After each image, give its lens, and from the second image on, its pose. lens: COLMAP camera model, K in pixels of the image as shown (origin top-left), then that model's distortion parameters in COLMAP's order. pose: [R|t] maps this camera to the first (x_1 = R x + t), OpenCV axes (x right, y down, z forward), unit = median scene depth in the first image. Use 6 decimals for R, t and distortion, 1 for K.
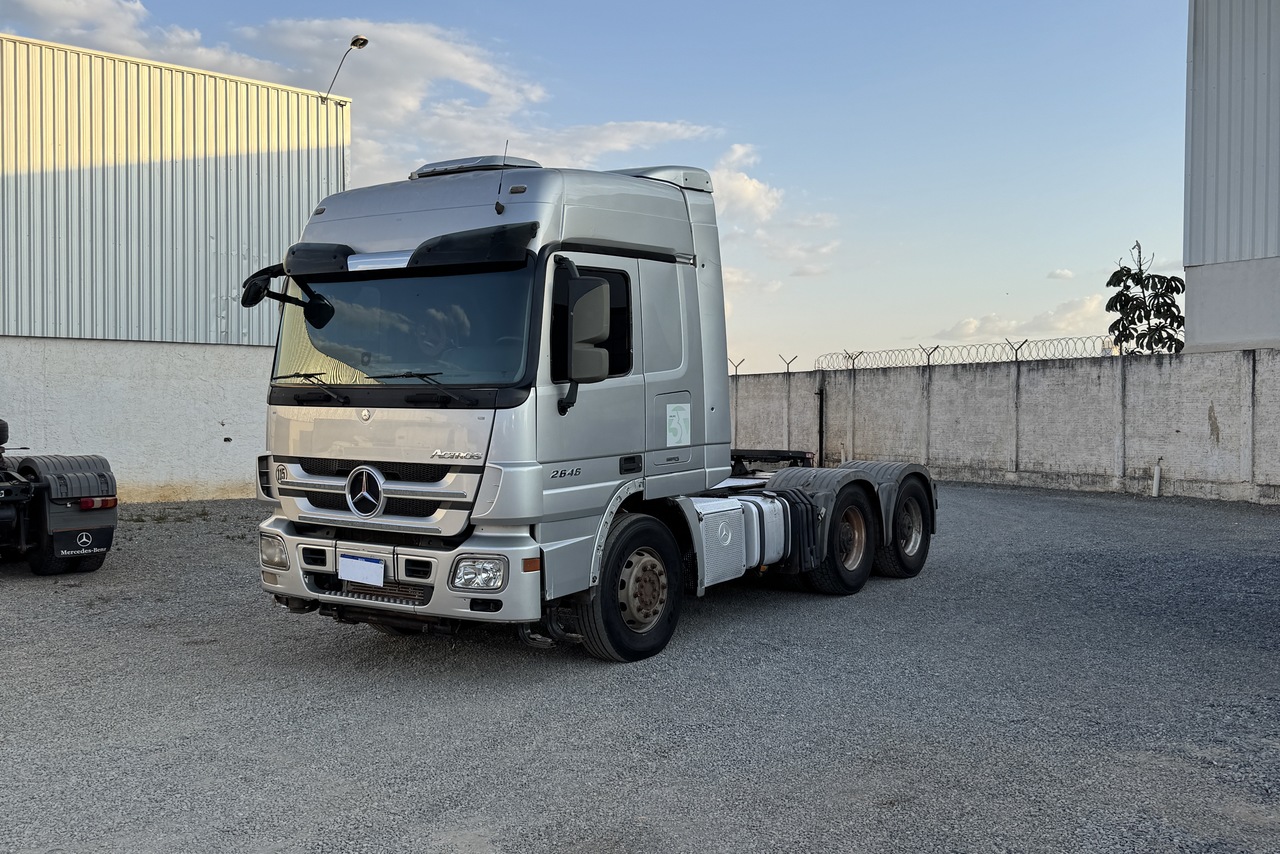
lens RADIAL K [[1189.2, 0, 640.0], [0, 1189.2, 427.0], [0, 0, 1]] dist [0.174710, -0.364708]
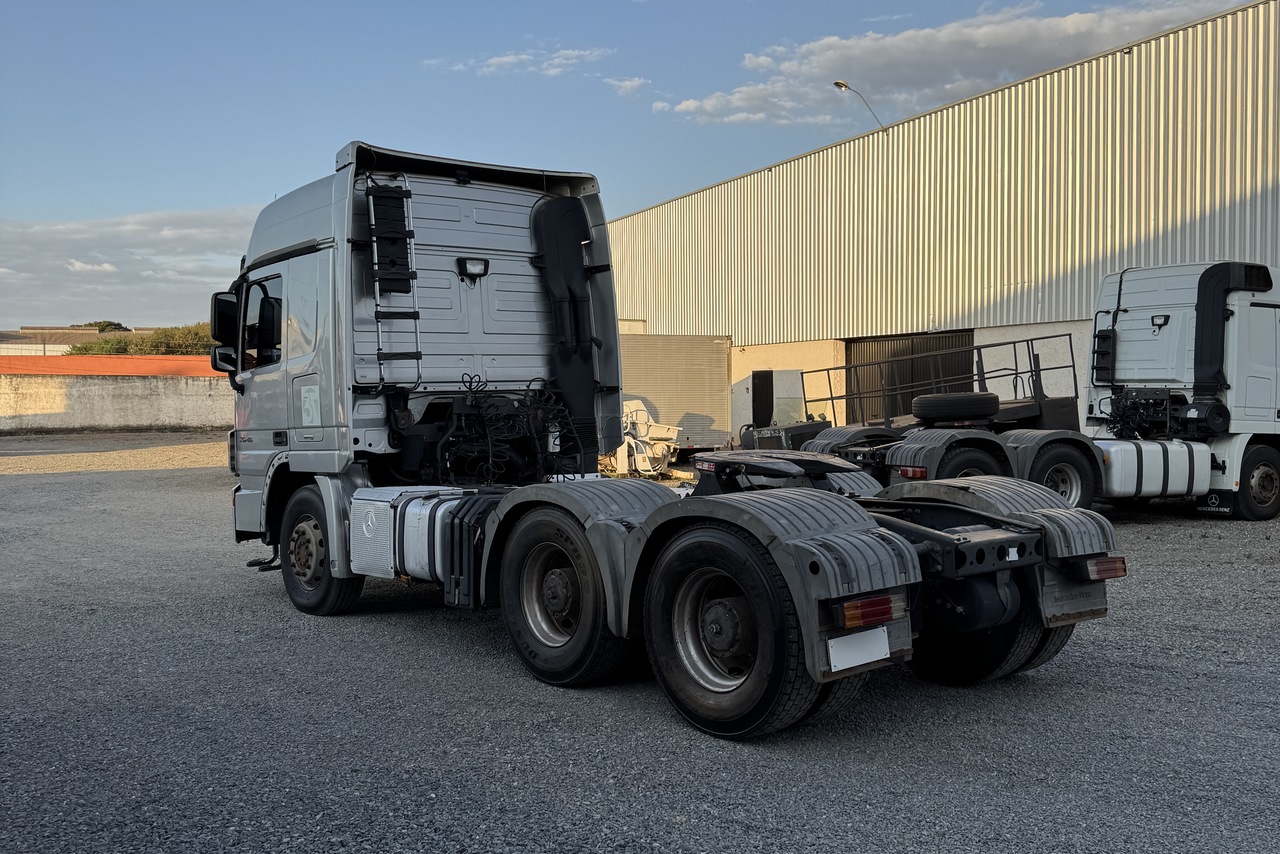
lens RADIAL K [[1189.2, 0, 640.0], [0, 1189.2, 427.0], [0, 0, 1]] dist [0.174710, -0.364708]
pose [[-0.261770, 0.031413, -0.964619, 0.710258], [-0.003552, 0.999432, 0.033510, -0.014367], [0.965124, 0.012198, -0.261510, 1.122345]]
